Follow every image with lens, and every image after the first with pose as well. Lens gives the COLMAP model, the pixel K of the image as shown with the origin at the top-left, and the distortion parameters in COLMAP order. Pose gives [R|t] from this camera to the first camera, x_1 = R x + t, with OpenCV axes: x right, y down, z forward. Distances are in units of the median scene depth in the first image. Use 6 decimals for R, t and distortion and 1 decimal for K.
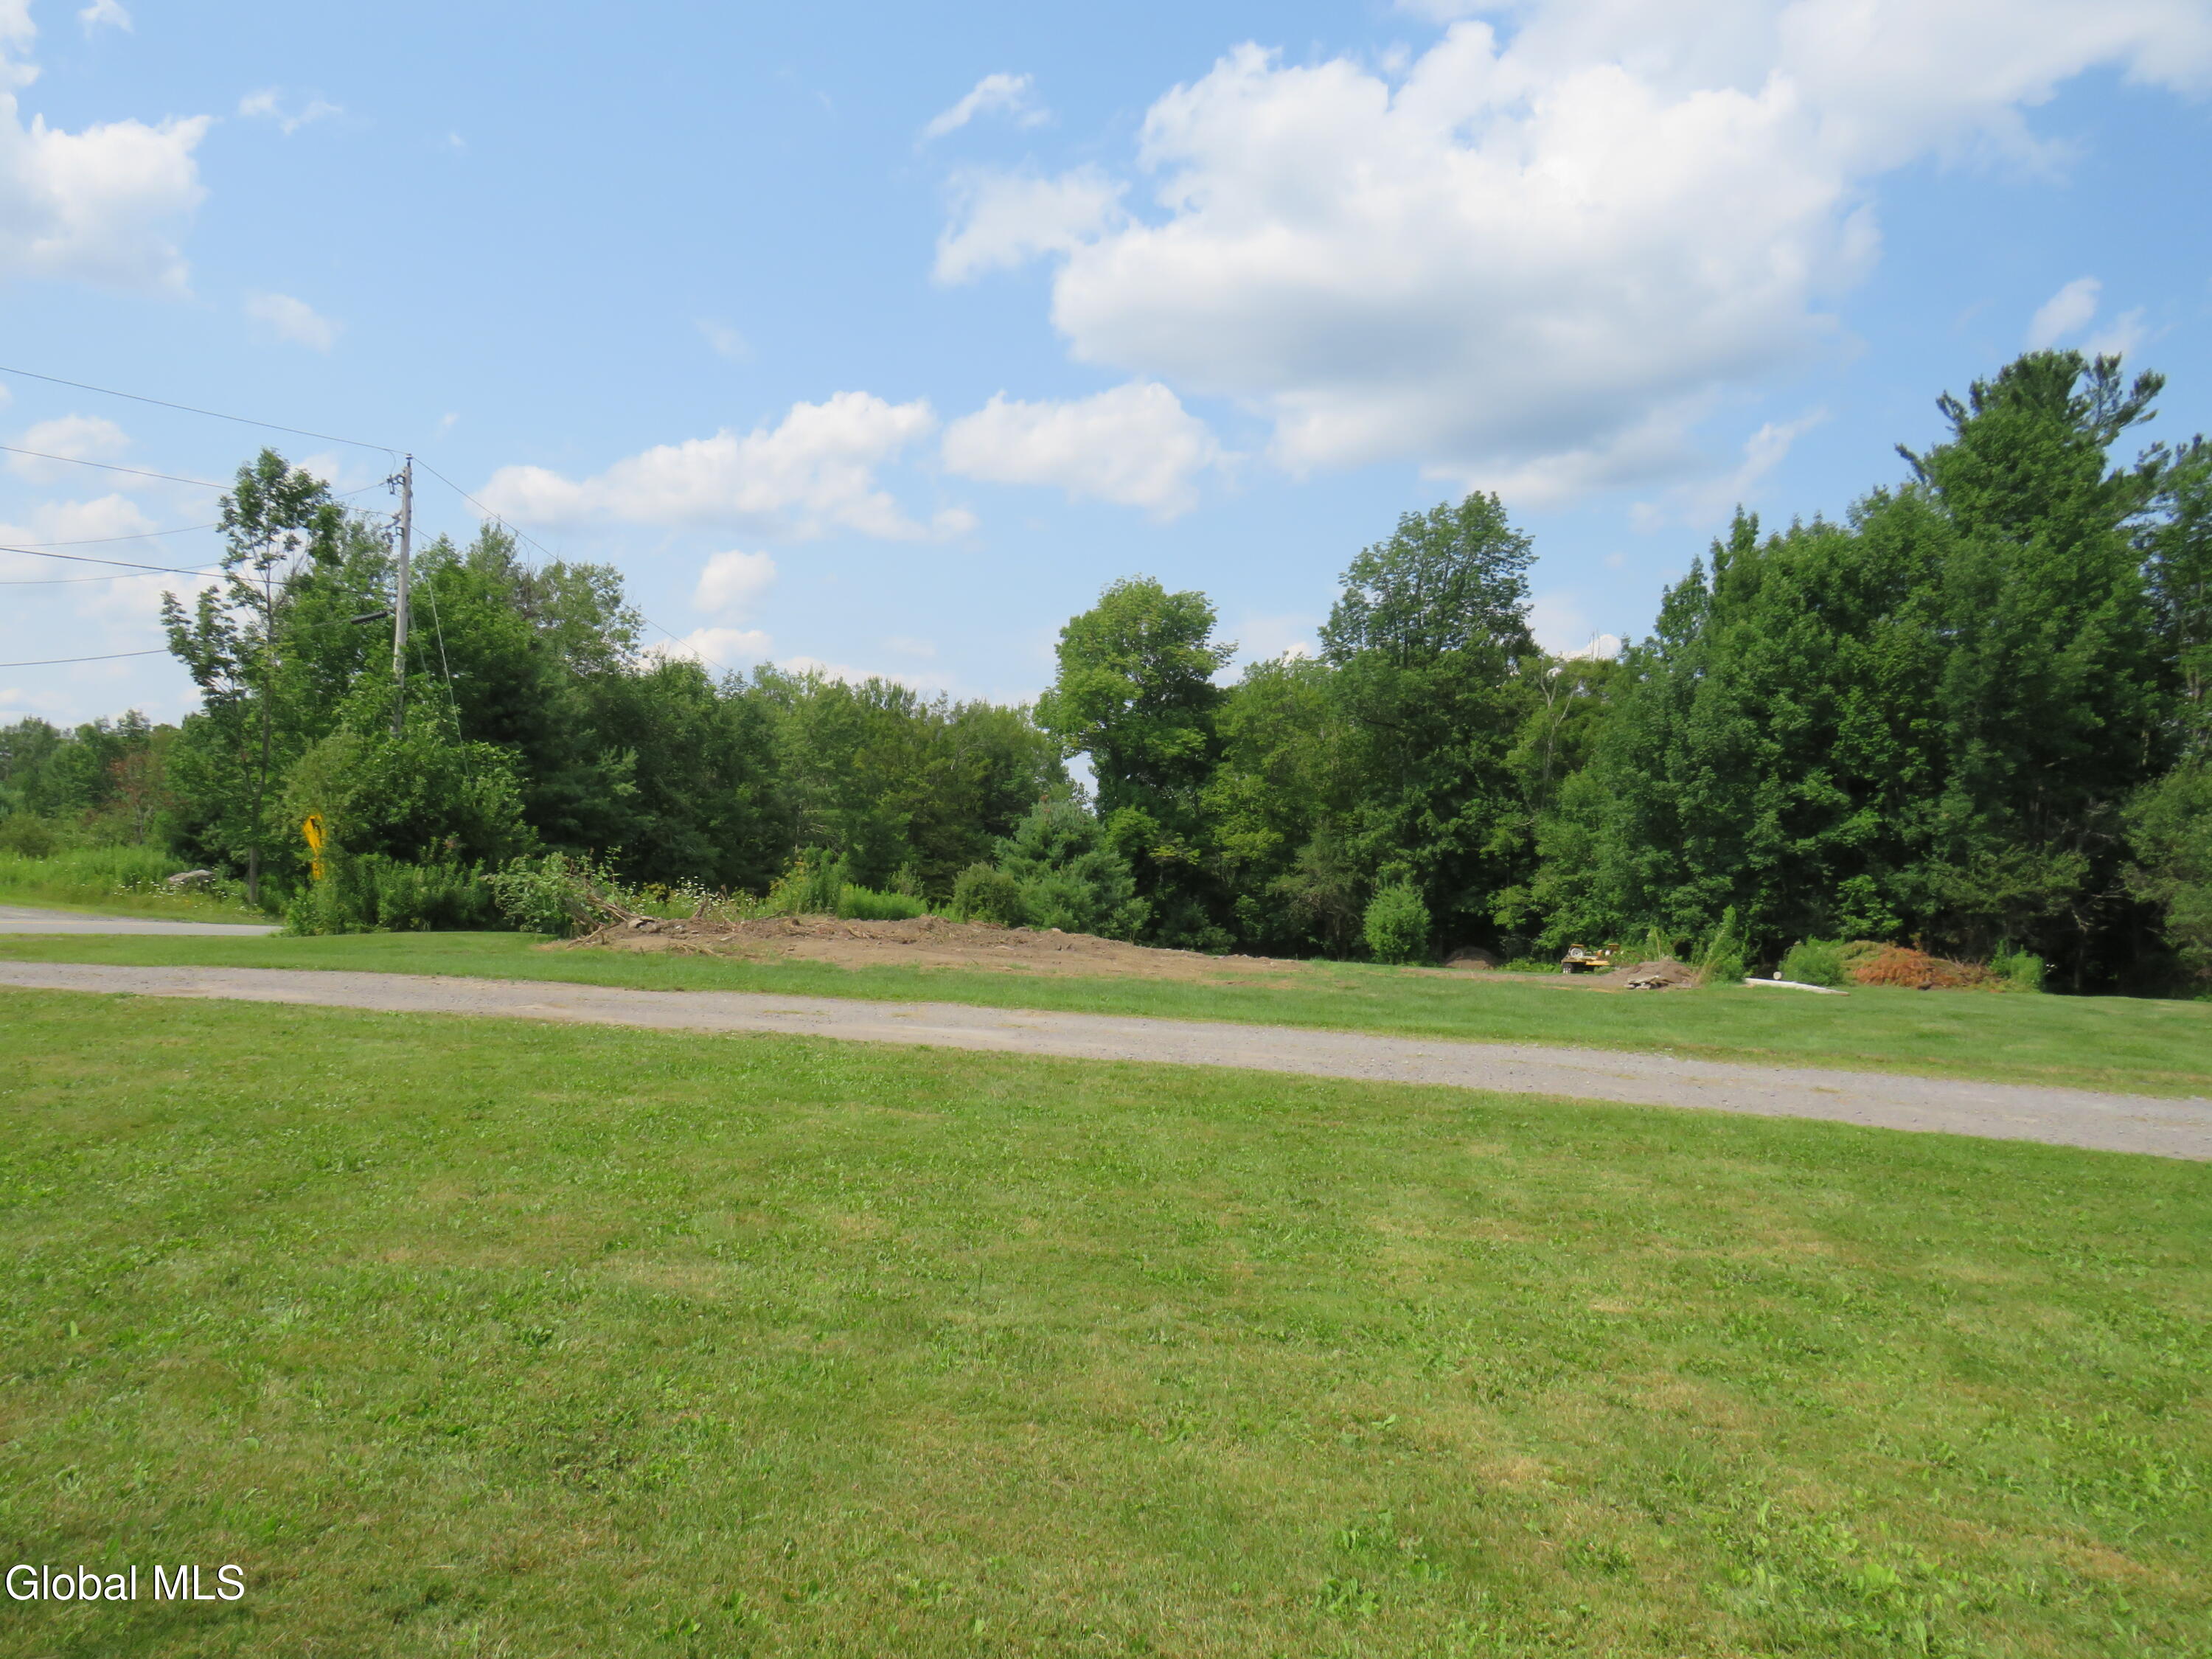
lens RADIAL K [[1588.0, 0, 1124.3], [0, 1588.0, 823.0], [0, 0, 1]] dist [-0.032171, 0.024398]
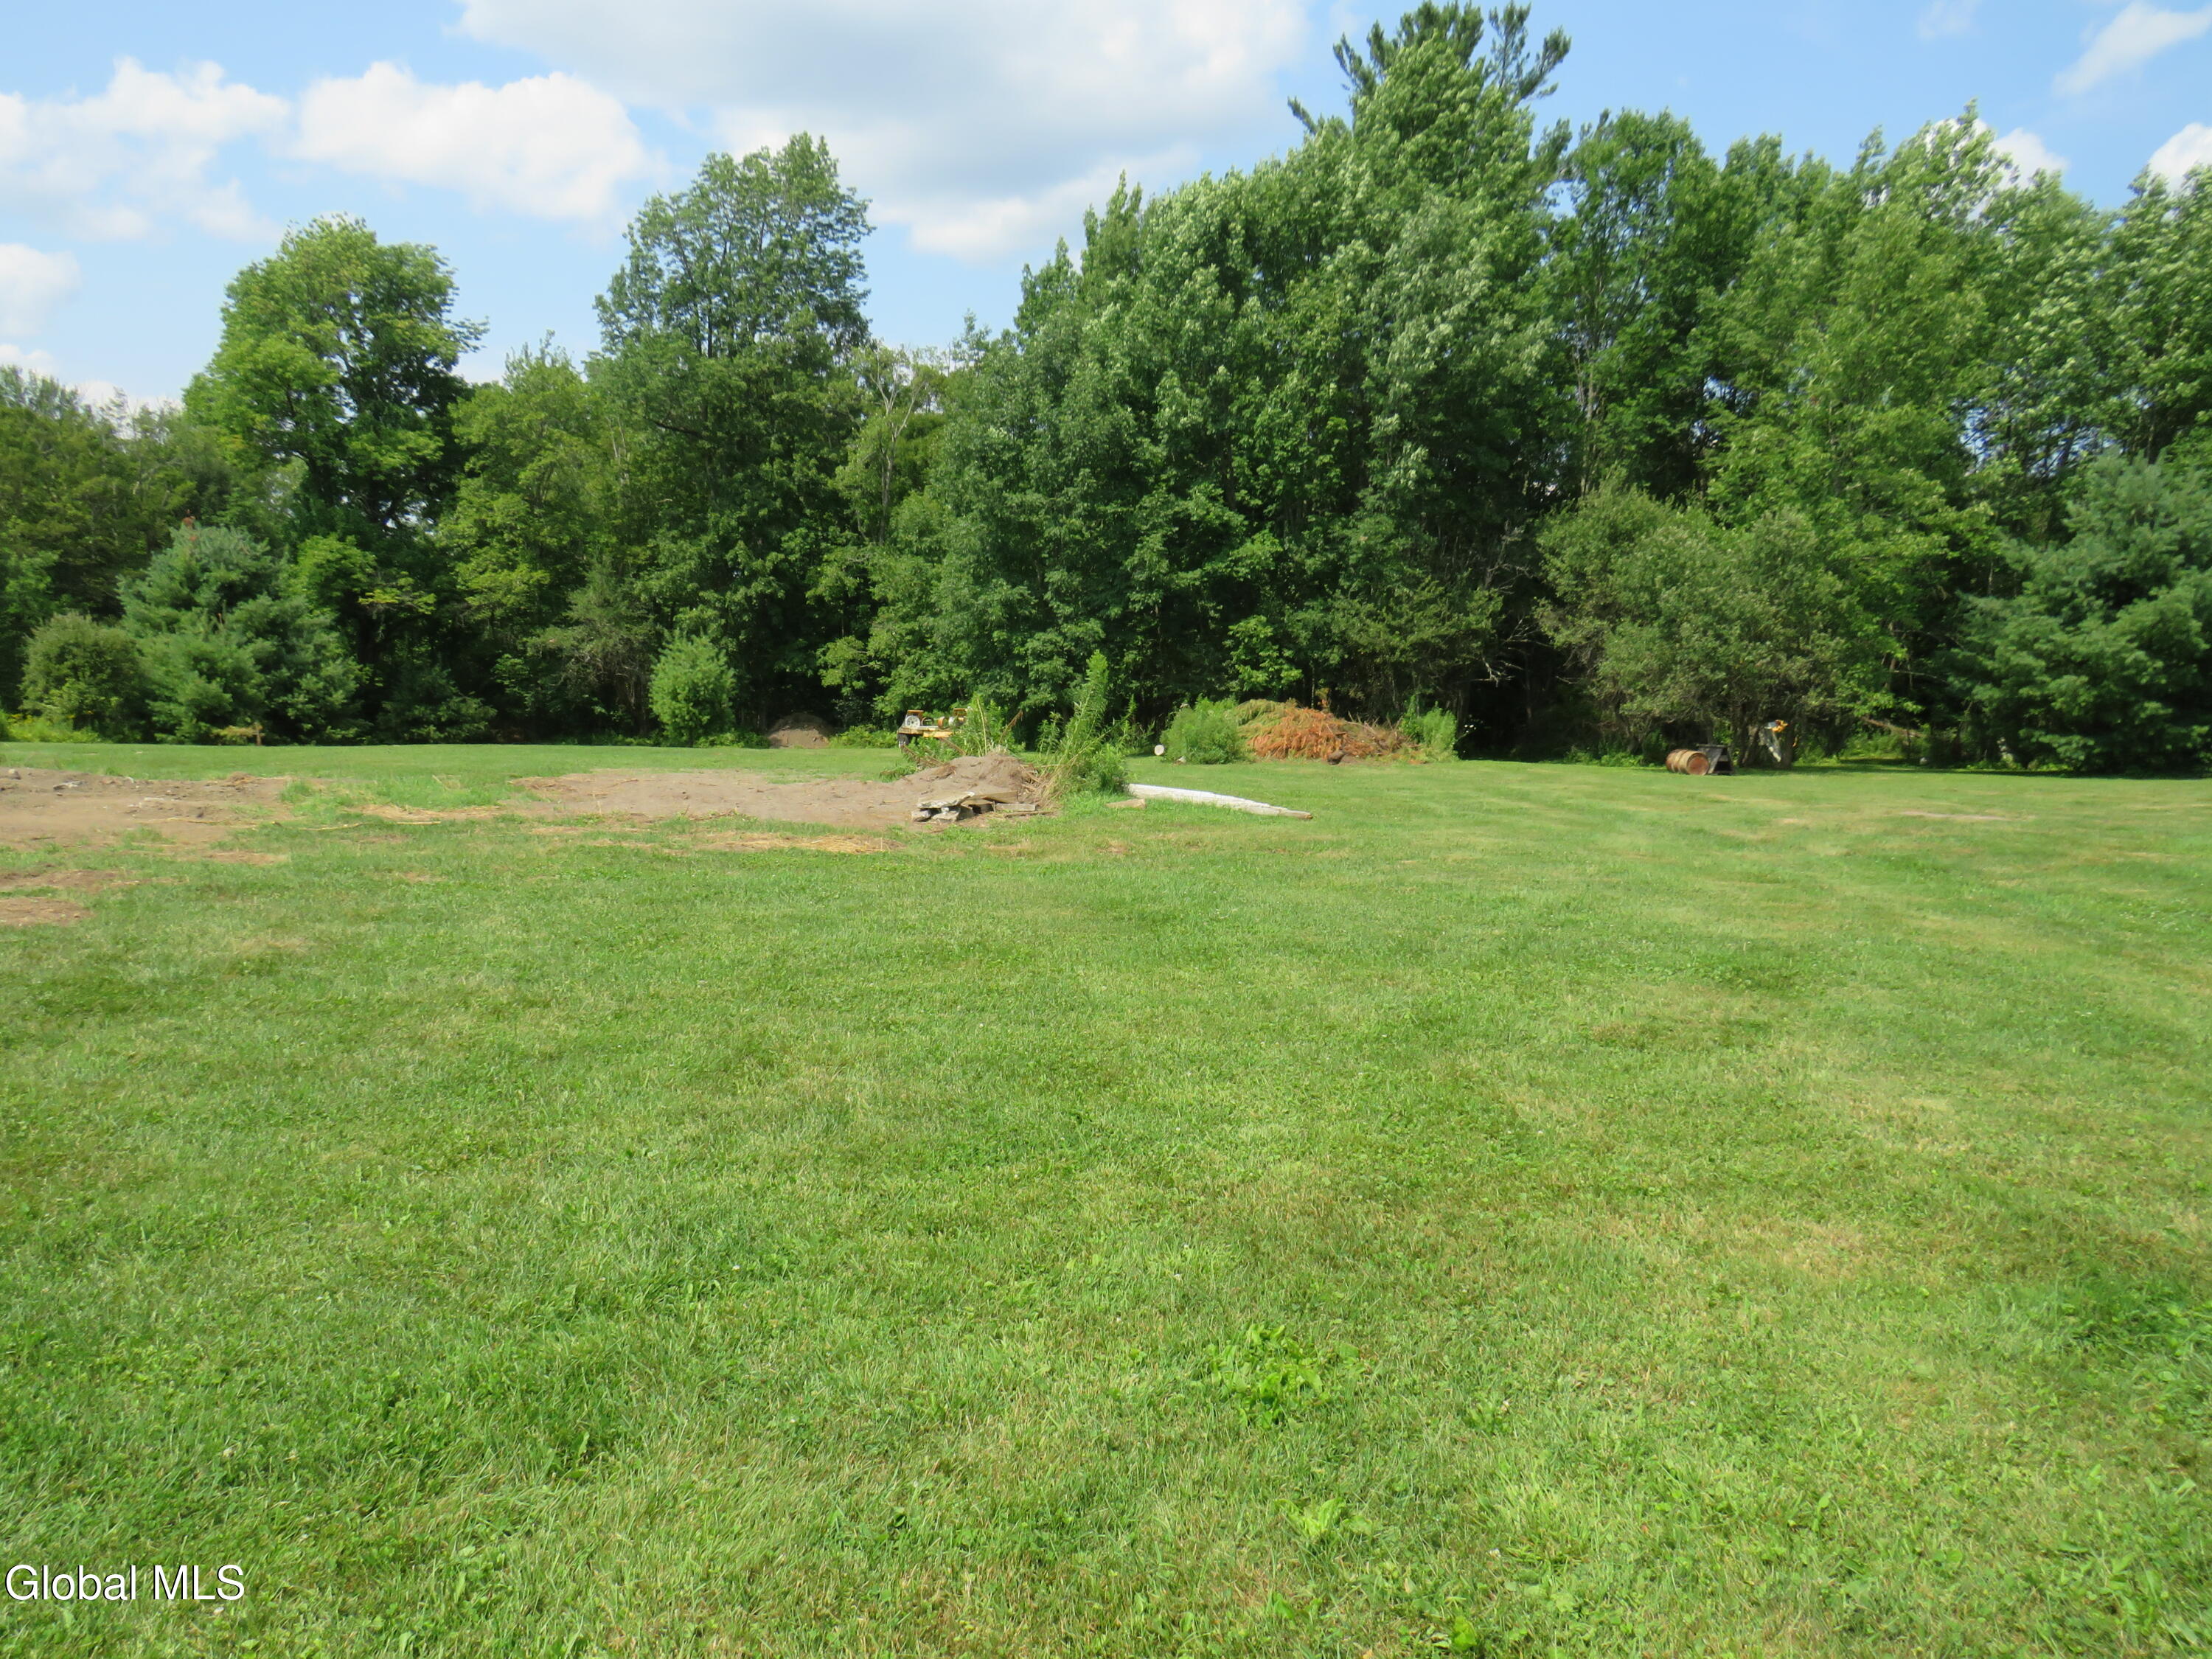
lens RADIAL K [[1581.4, 0, 1111.1], [0, 1581.4, 817.9], [0, 0, 1]] dist [-0.025500, 0.004827]
pose [[0.930710, -0.052091, 0.362030, 0.085441], [-0.002321, 0.988945, 0.148264, 0.012526], [-0.365751, -0.138831, 0.920300, 0.225912]]
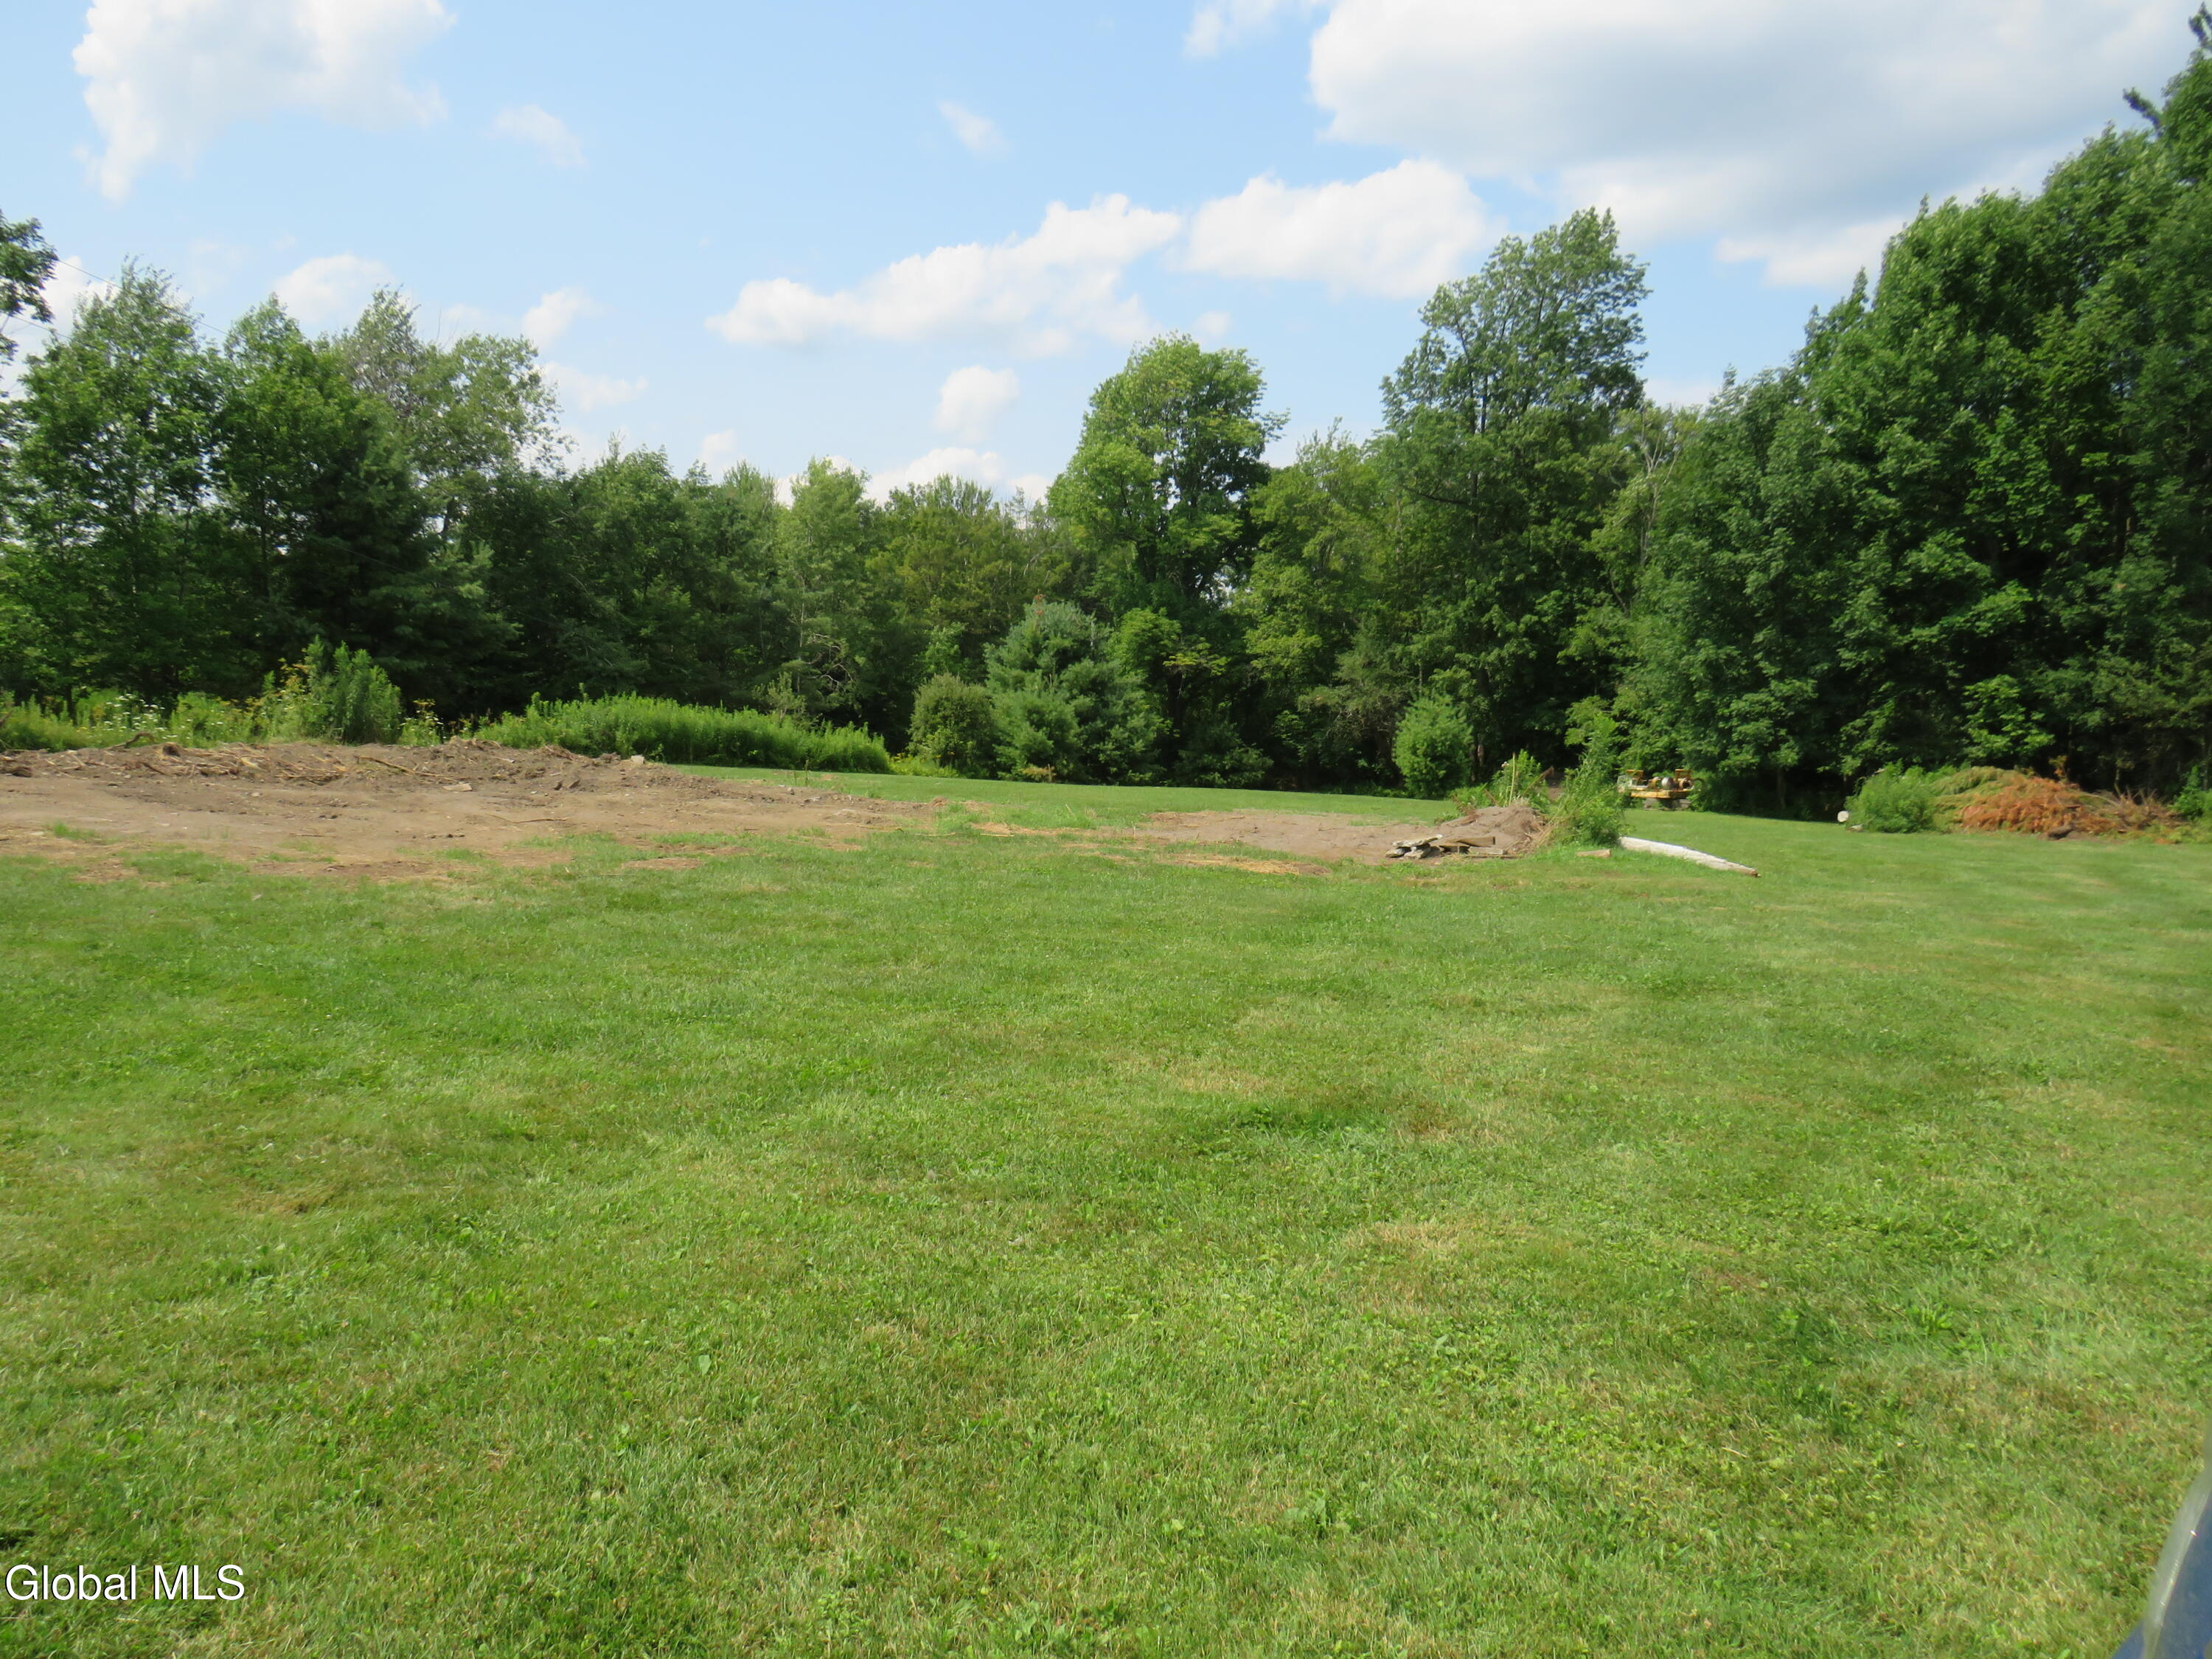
lens RADIAL K [[1581.4, 0, 1110.7], [0, 1581.4, 857.0], [0, 0, 1]] dist [-0.025500, 0.004827]
pose [[0.989387, 0.006090, -0.145175, 0.134233], [0.013544, 0.990906, 0.133873, 0.010616], [0.144670, -0.134418, 0.980307, 0.177704]]
